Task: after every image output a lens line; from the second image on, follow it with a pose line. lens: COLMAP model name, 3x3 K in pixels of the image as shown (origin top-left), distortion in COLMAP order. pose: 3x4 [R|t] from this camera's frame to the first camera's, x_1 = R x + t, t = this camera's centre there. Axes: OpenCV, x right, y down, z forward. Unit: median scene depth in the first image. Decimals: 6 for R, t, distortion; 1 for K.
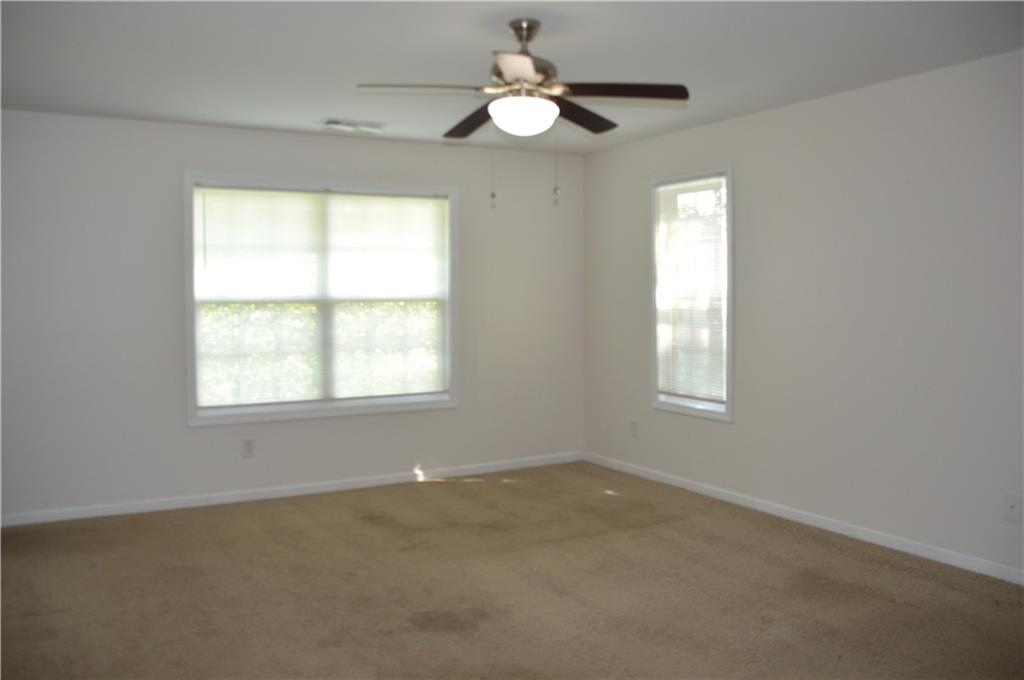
lens RADIAL K [[816.5, 0, 504.0], [0, 816.5, 338.0], [0, 0, 1]] dist [-0.147869, 0.092955]
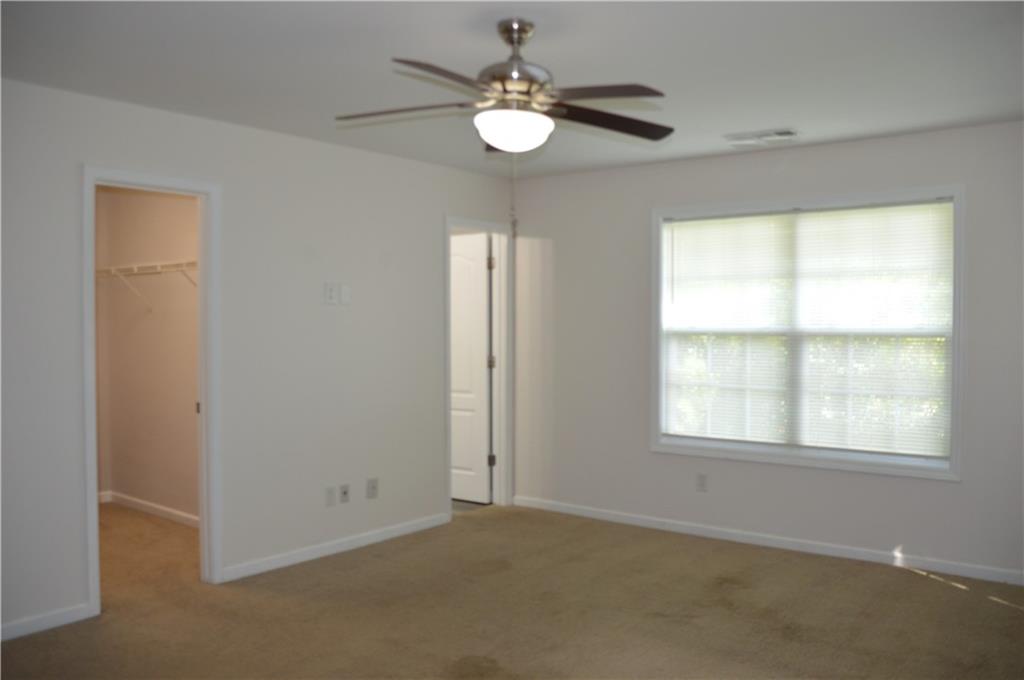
lens RADIAL K [[816.5, 0, 505.6], [0, 816.5, 341.4], [0, 0, 1]] dist [-0.147869, 0.092955]
pose [[0.395192, 0.026768, -0.918208, 0.461782], [-0.049267, 0.998754, 0.007912, -0.029353], [0.917276, 0.042110, 0.396019, 0.363586]]
